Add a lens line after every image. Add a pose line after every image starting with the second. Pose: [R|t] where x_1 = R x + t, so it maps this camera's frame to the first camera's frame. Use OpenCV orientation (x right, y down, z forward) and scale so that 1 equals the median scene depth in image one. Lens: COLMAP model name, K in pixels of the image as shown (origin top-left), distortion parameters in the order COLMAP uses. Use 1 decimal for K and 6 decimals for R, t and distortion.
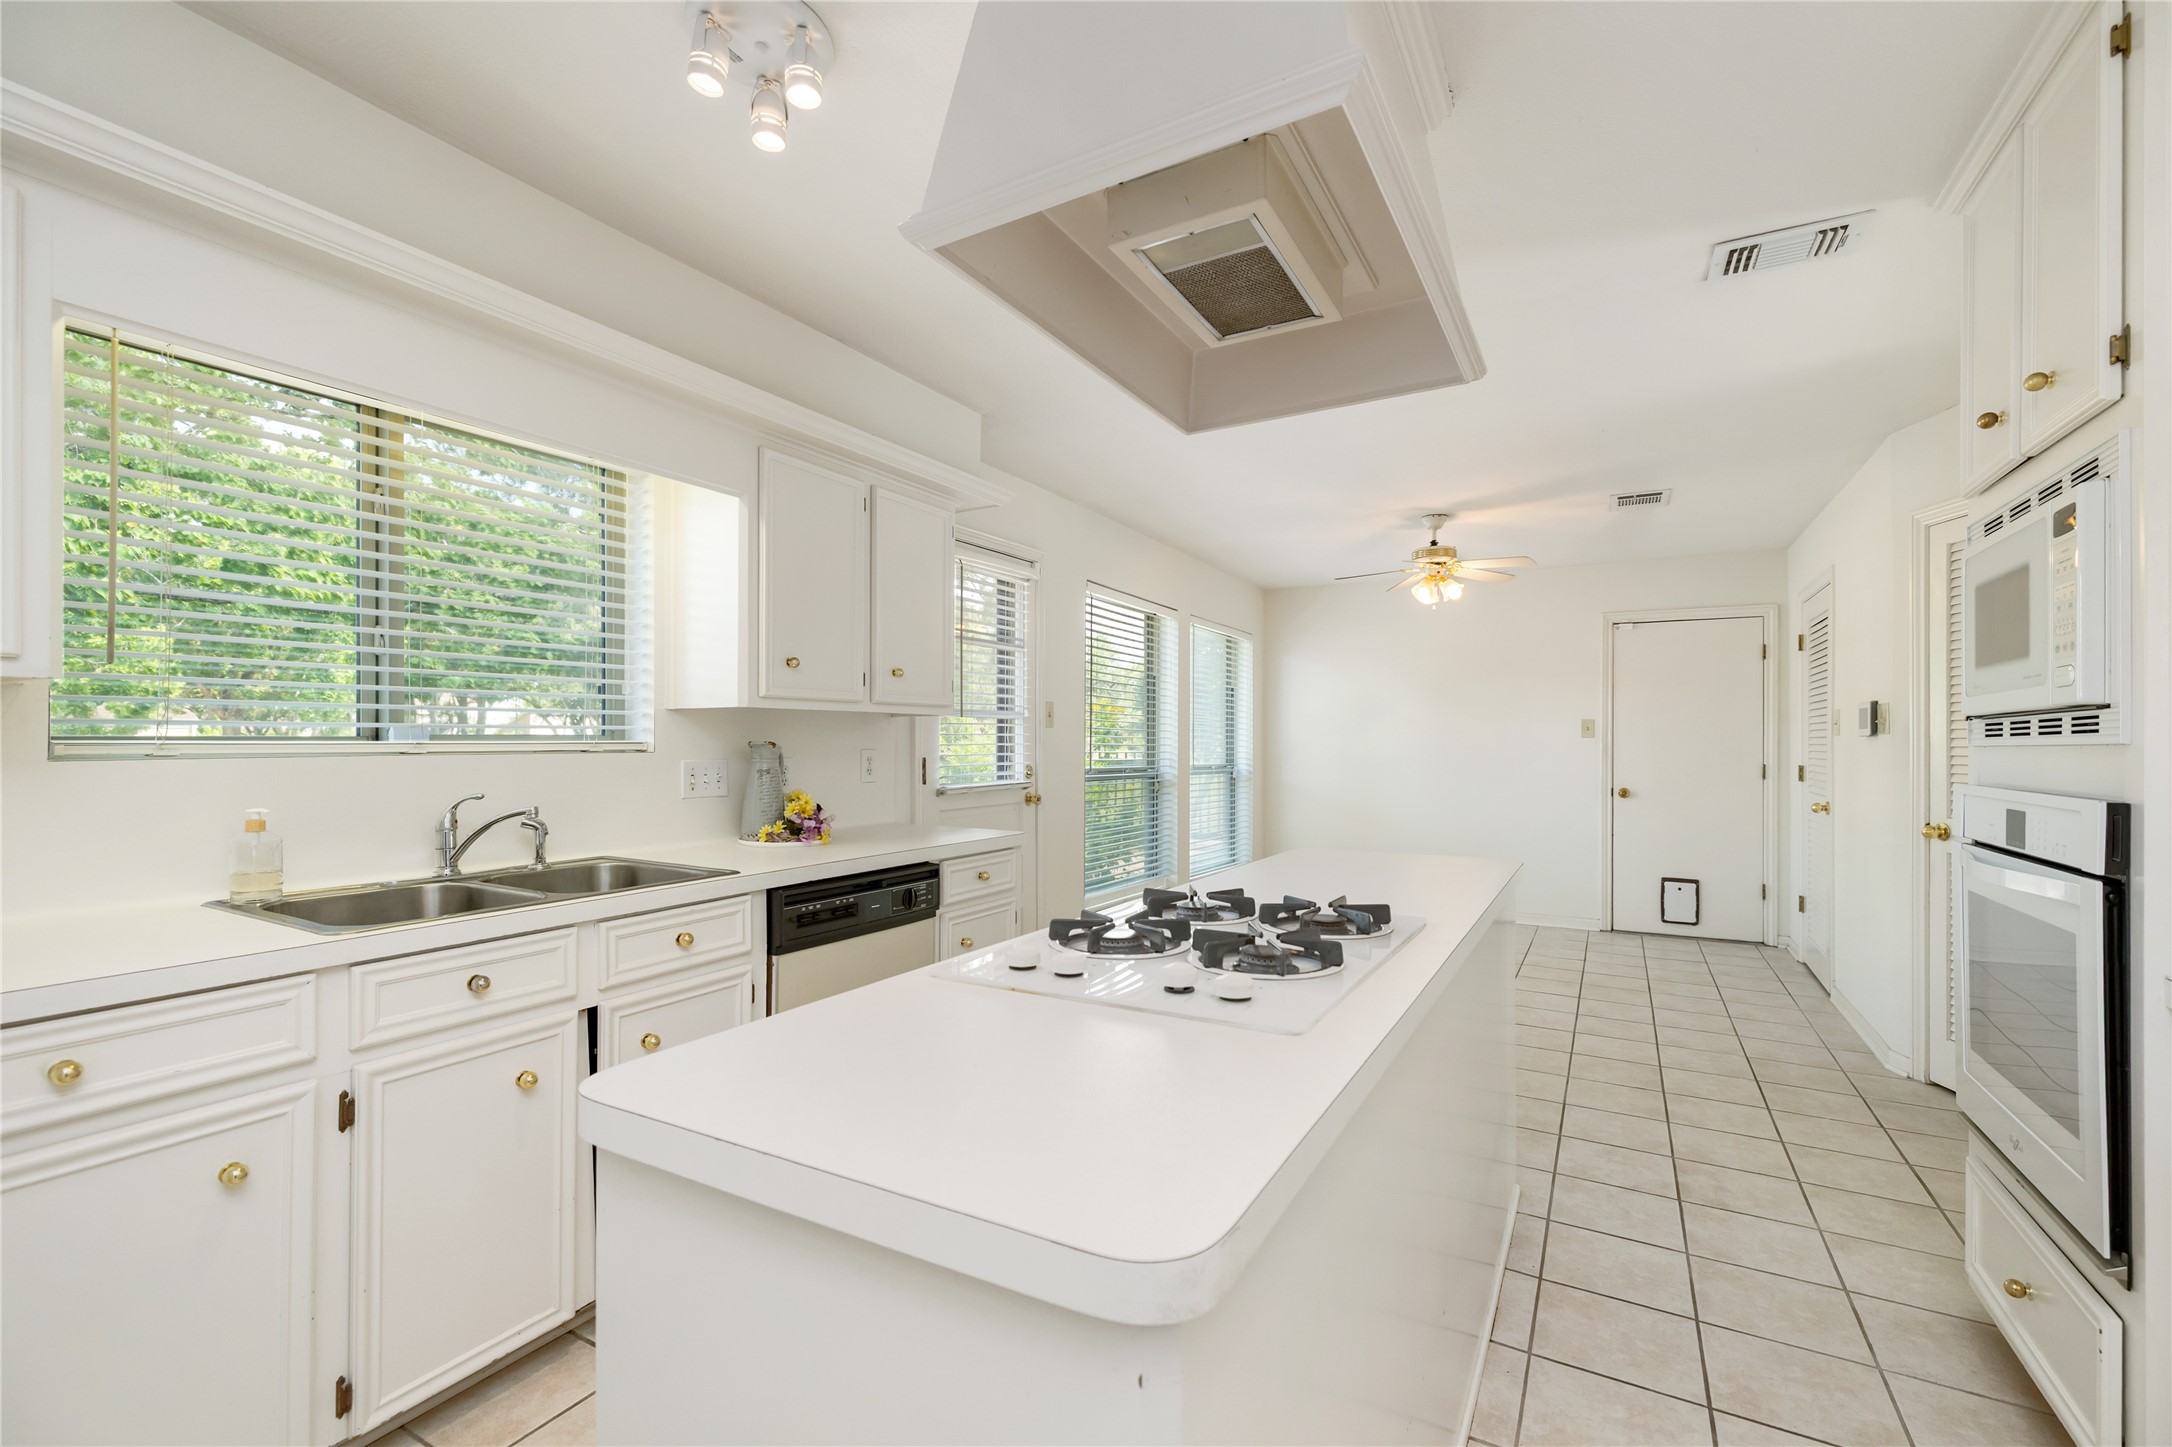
lens RADIAL K [[934.9, 0, 1096.1], [0, 934.9, 734.3], [0, 0, 1]] dist [-0.001180, 0.000463]
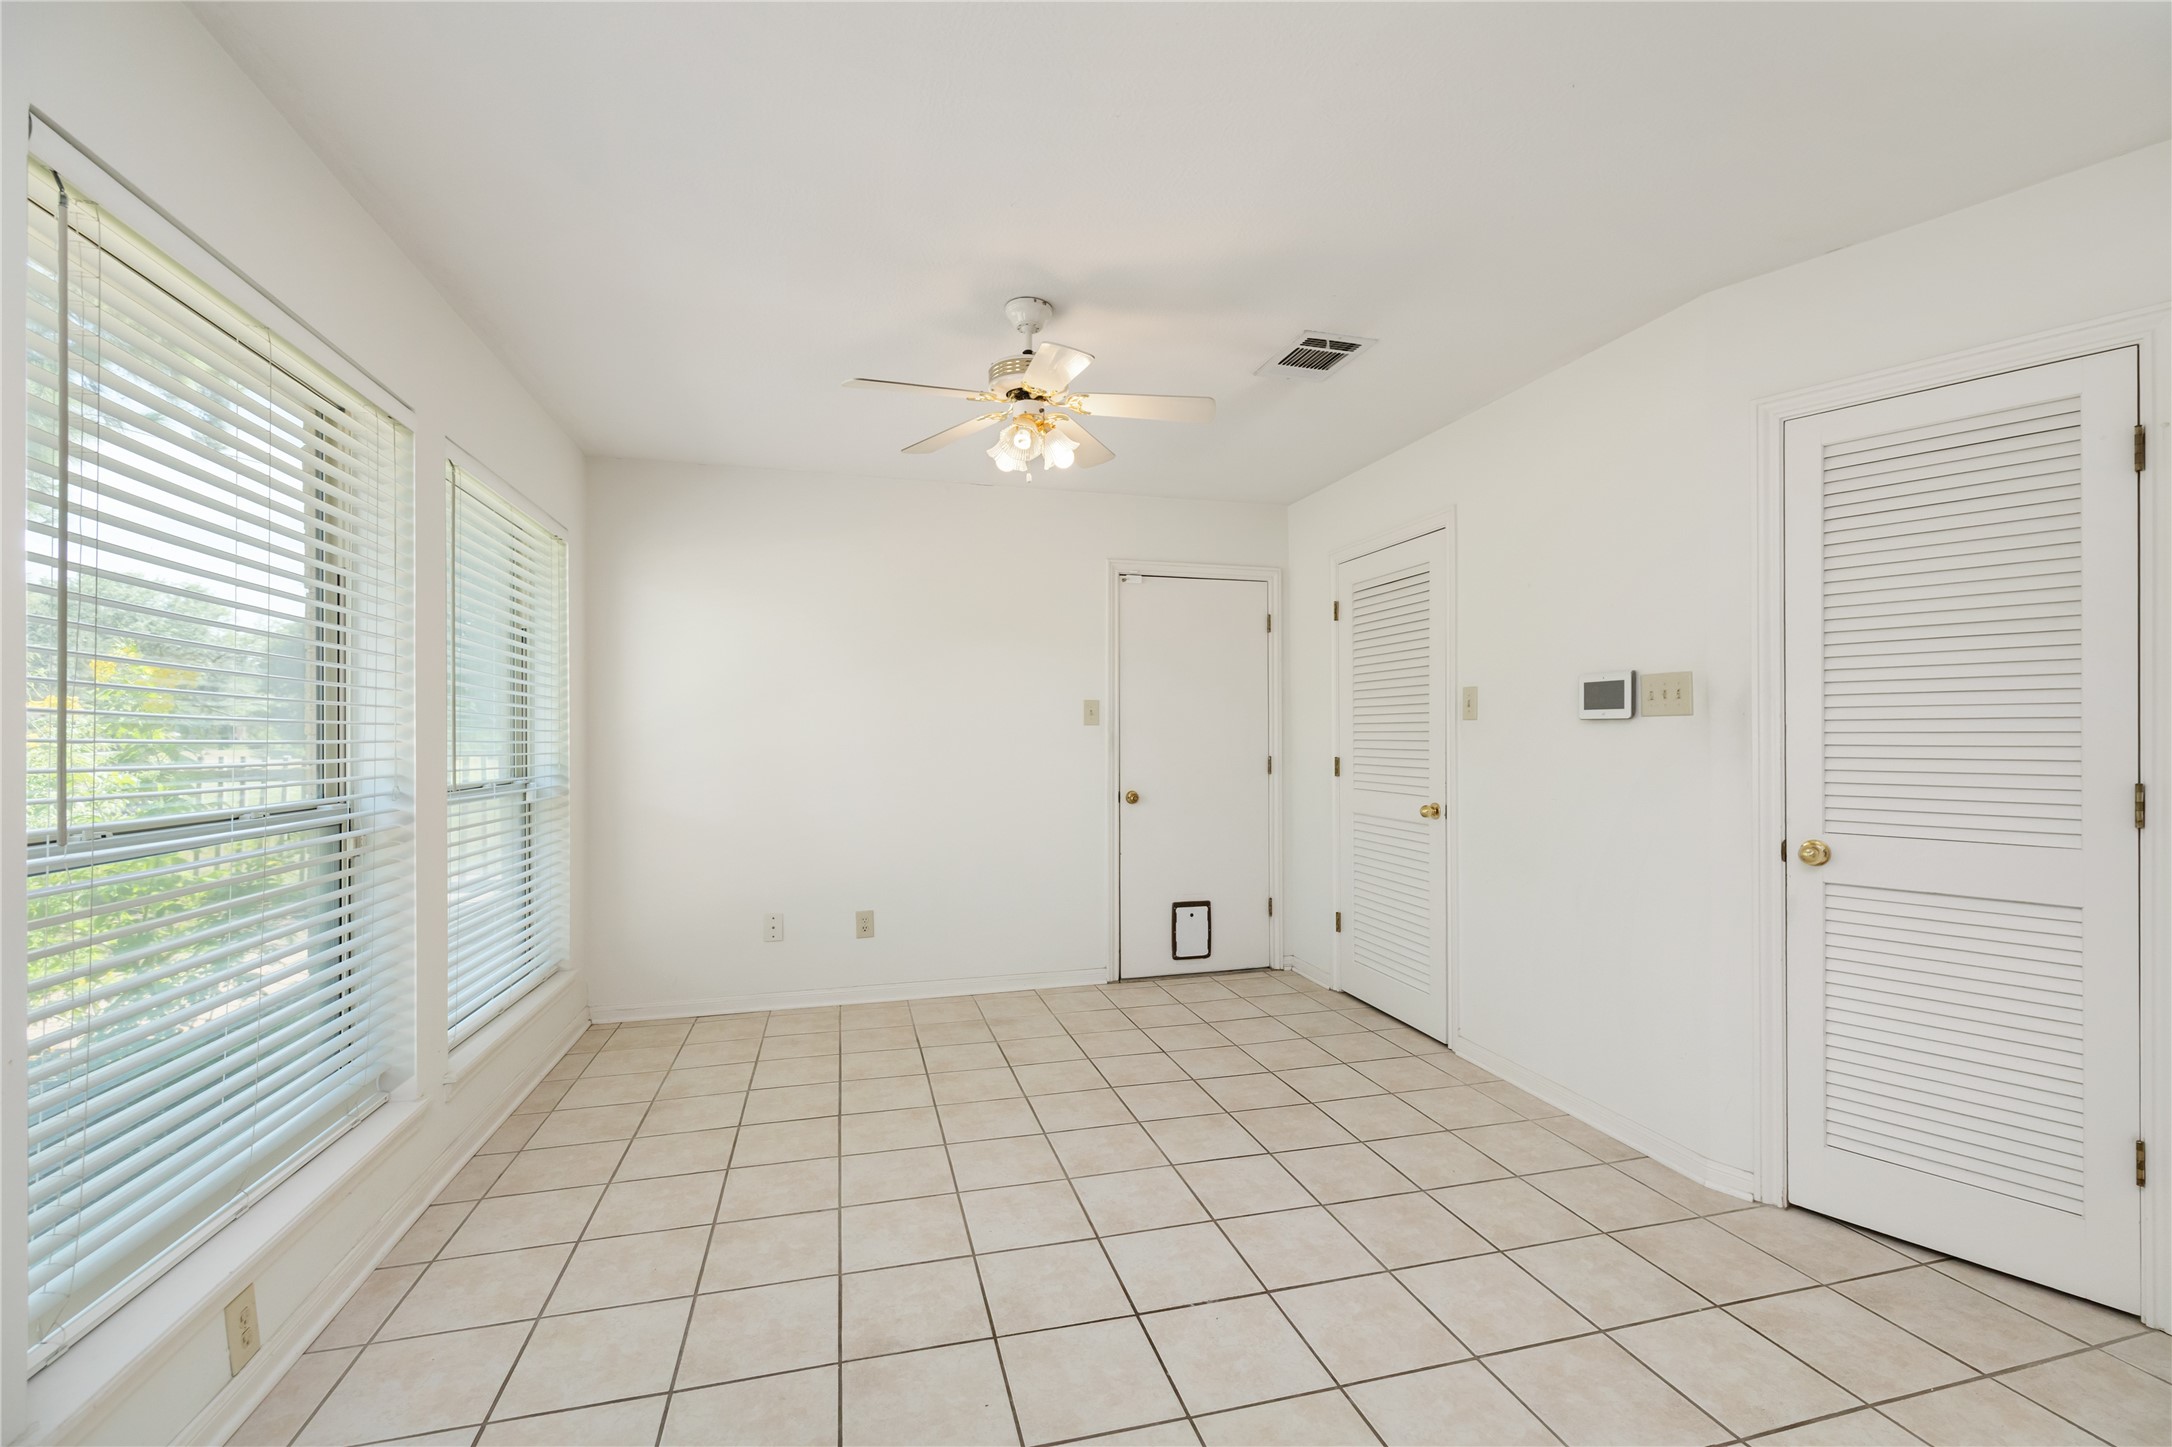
lens RADIAL K [[934.9, 0, 1112.2], [0, 934.9, 723.3], [0, 0, 1]] dist [-0.001180, 0.000463]
pose [[0.711667, 0.003752, 0.702507, 0.017274], [-0.000264, 0.999987, -0.005073, 0.006504], [-0.702517, 0.003425, 0.711659, 0.488620]]
